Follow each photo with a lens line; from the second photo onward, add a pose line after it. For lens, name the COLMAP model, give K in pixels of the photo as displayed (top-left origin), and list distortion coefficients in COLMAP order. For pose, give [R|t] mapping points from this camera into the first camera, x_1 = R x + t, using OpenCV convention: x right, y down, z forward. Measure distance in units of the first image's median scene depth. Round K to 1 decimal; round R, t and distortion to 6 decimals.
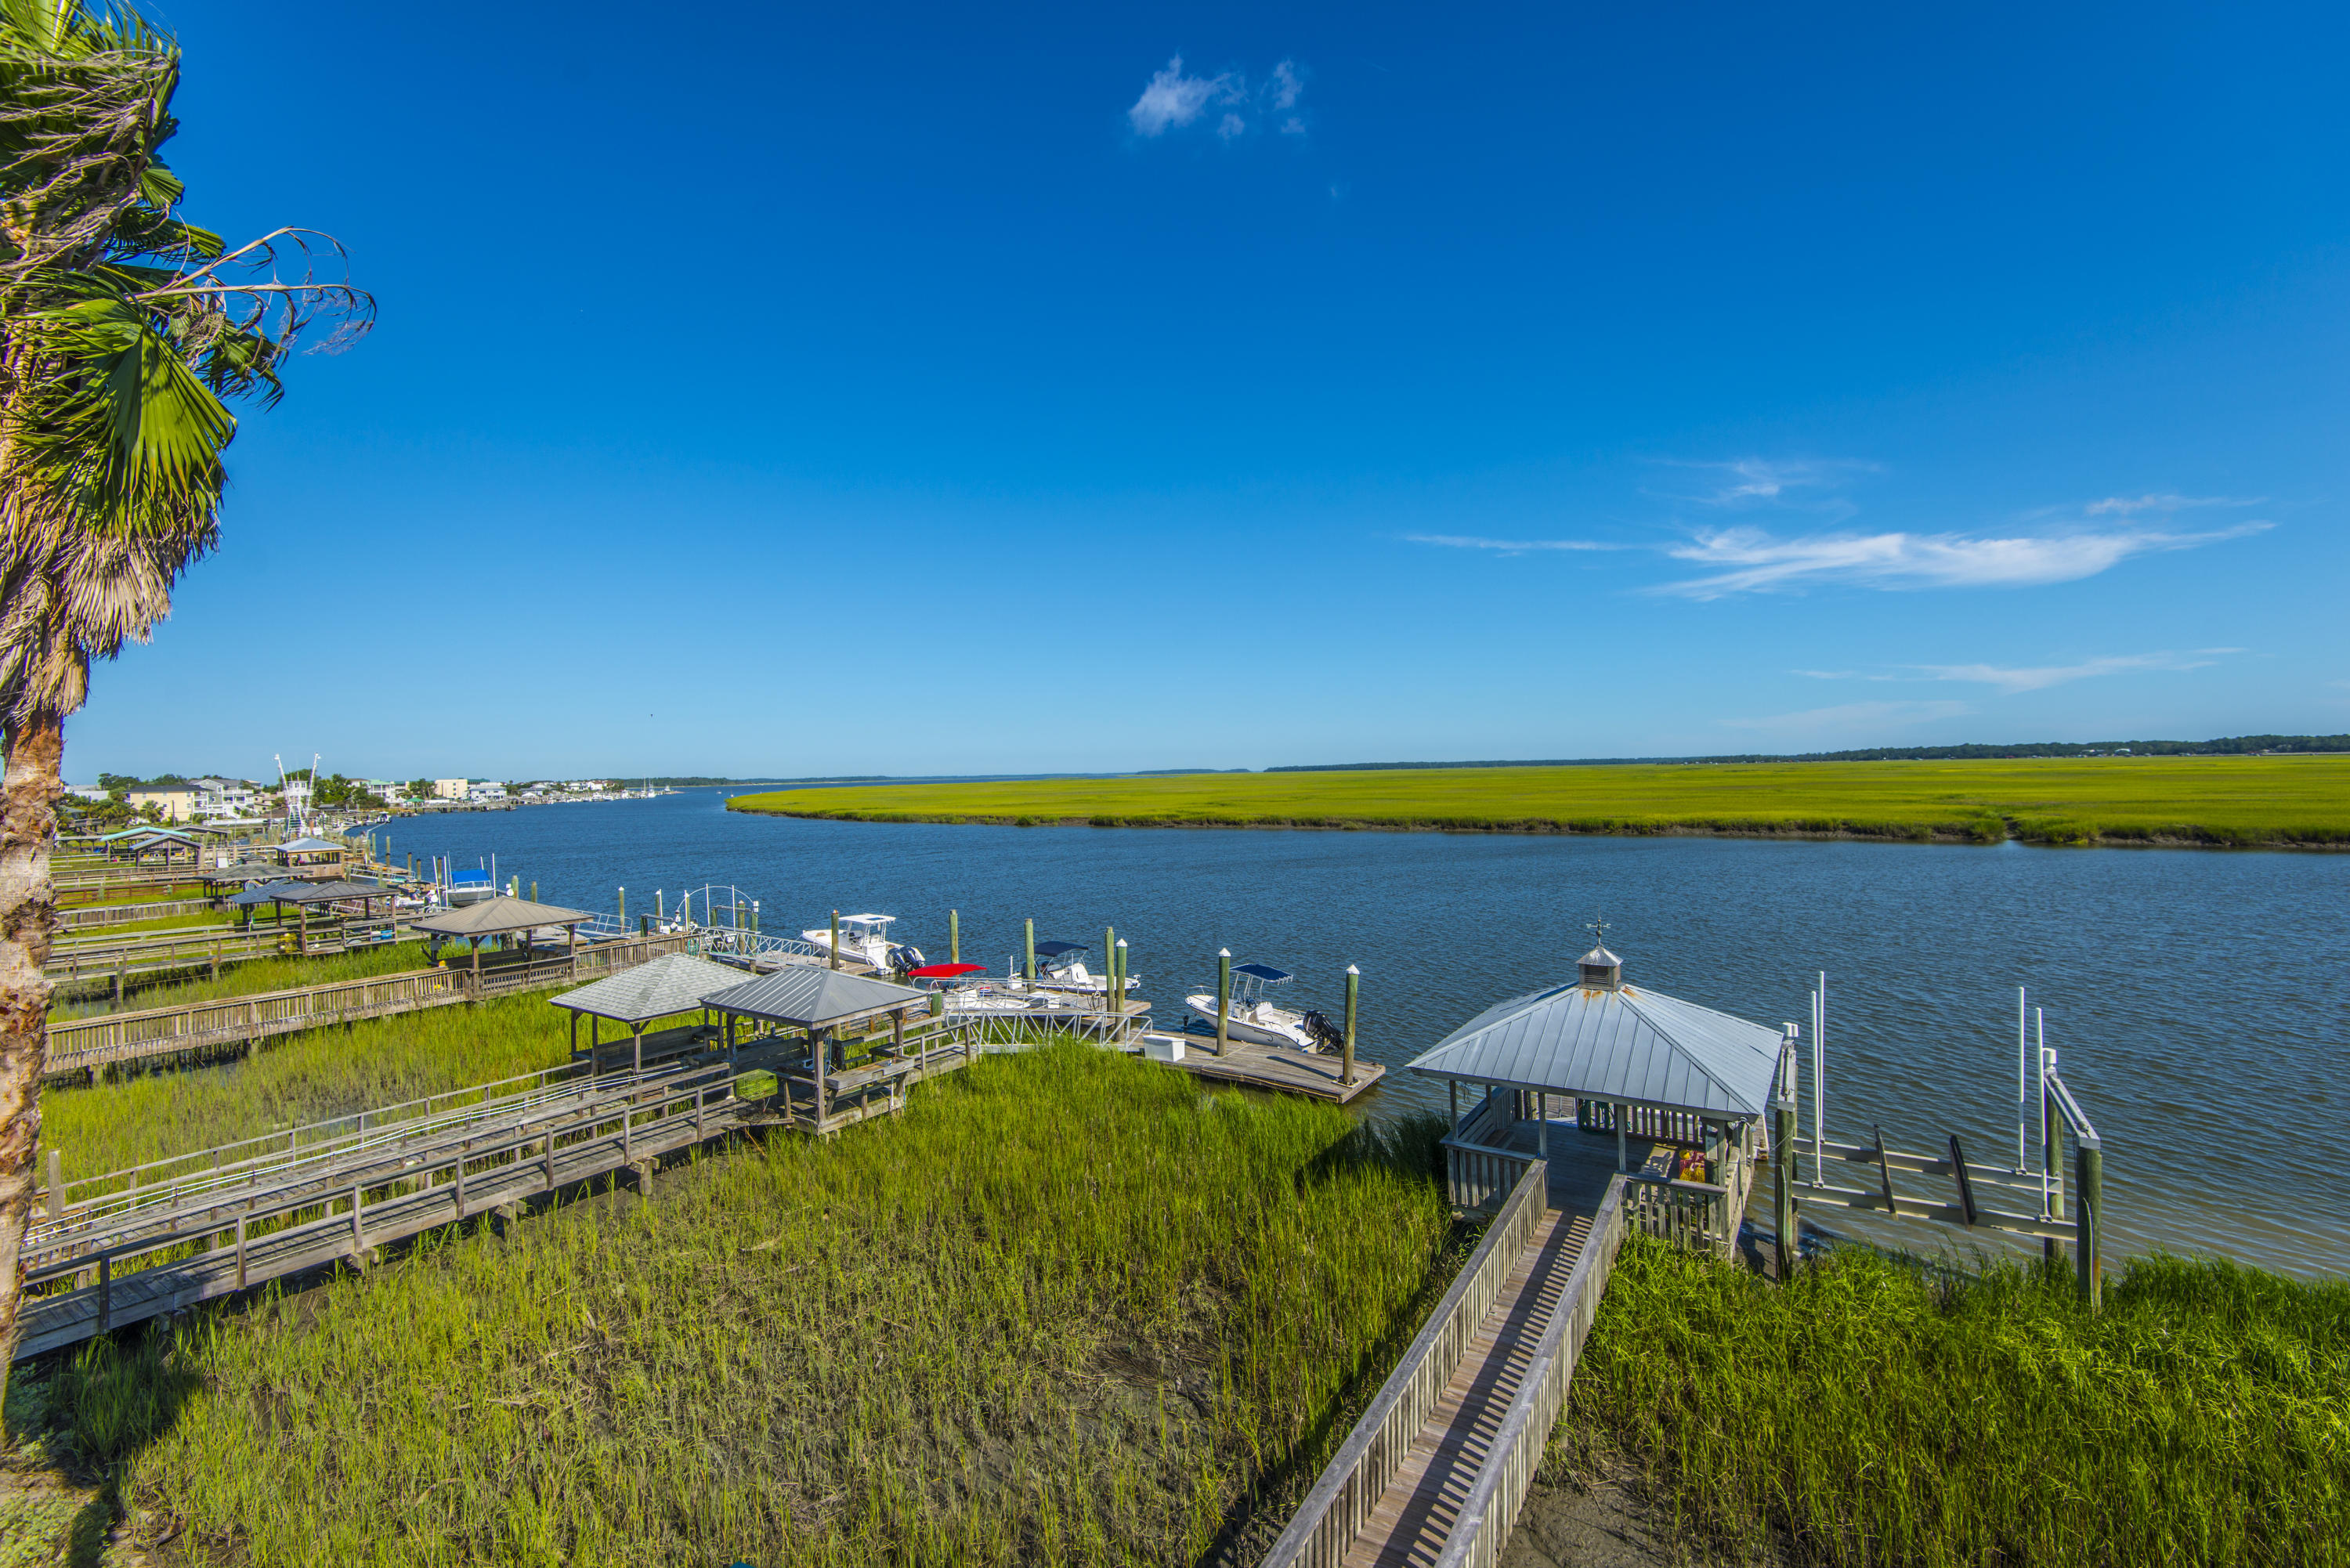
lens RADIAL K [[1061.0, 0, 1180.6], [0, 1061.0, 774.7], [0, 0, 1]] dist [0.040519, -0.024912]
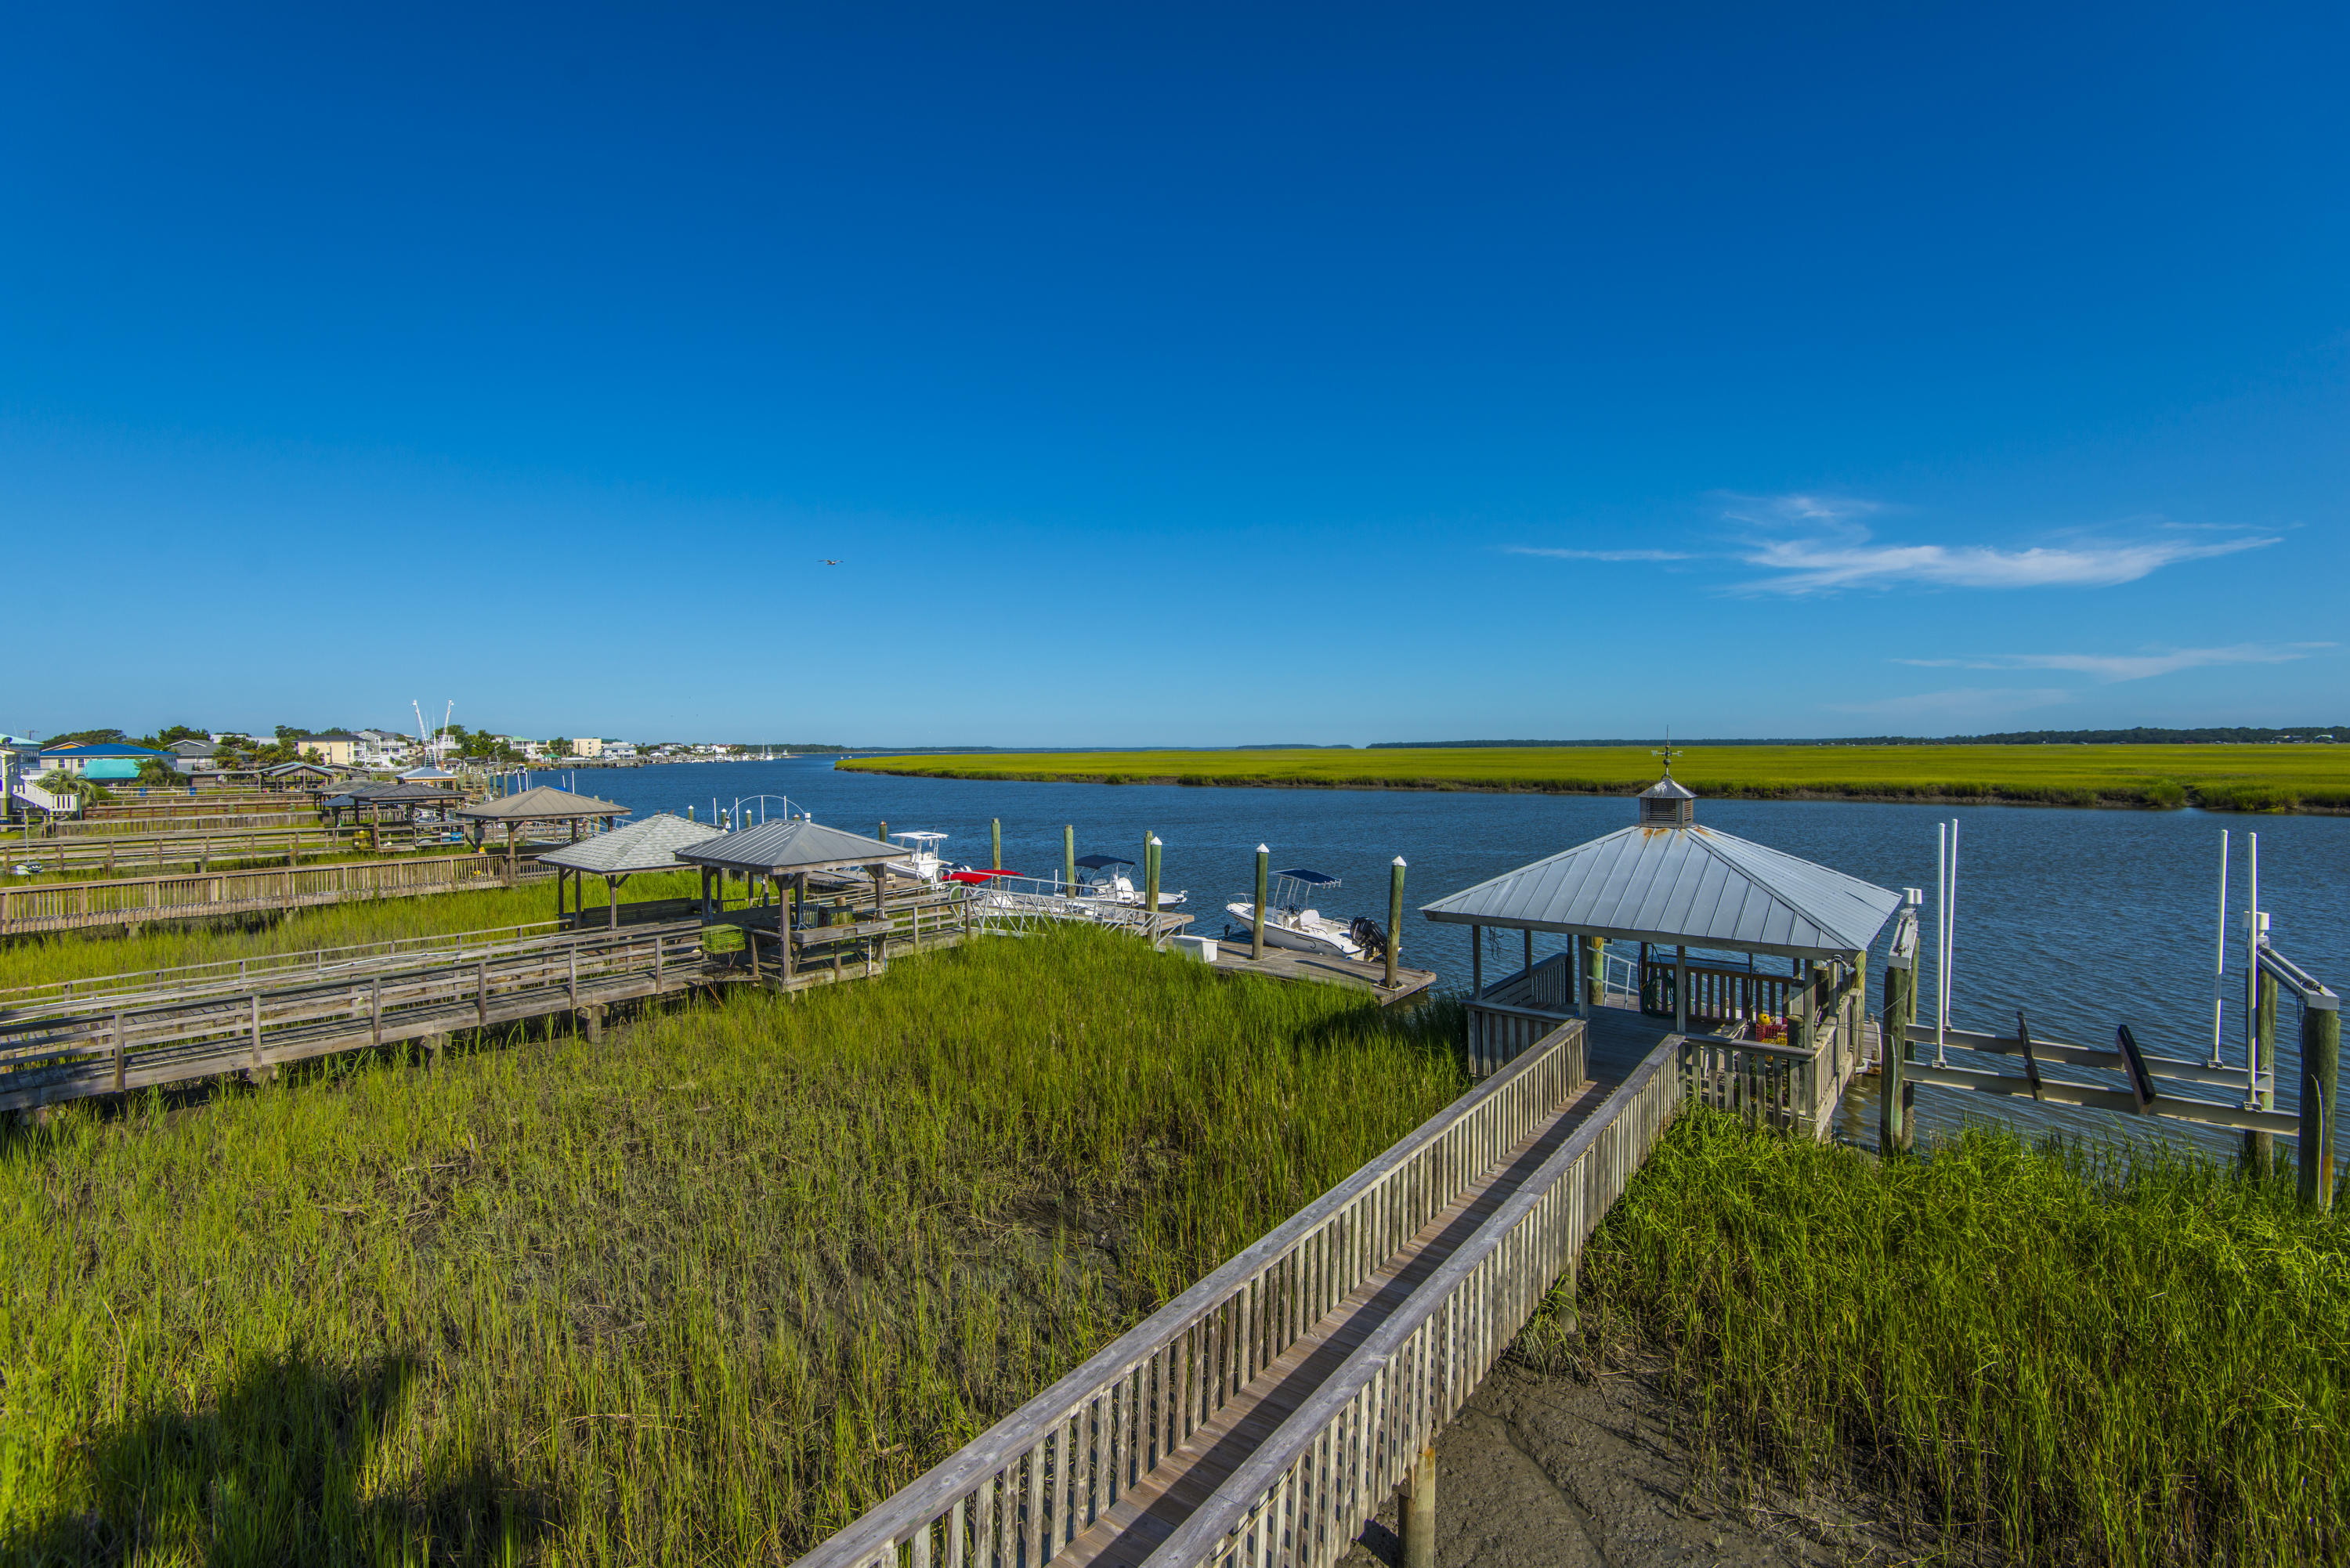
lens RADIAL K [[1061.0, 0, 1180.6], [0, 1061.0, 774.7], [0, 0, 1]] dist [0.040519, -0.024912]
pose [[0.995327, 0.017137, -0.095026, 0.086224], [-0.014903, 0.999597, 0.024169, 0.126006], [0.095402, -0.022639, 0.995181, 0.129234]]
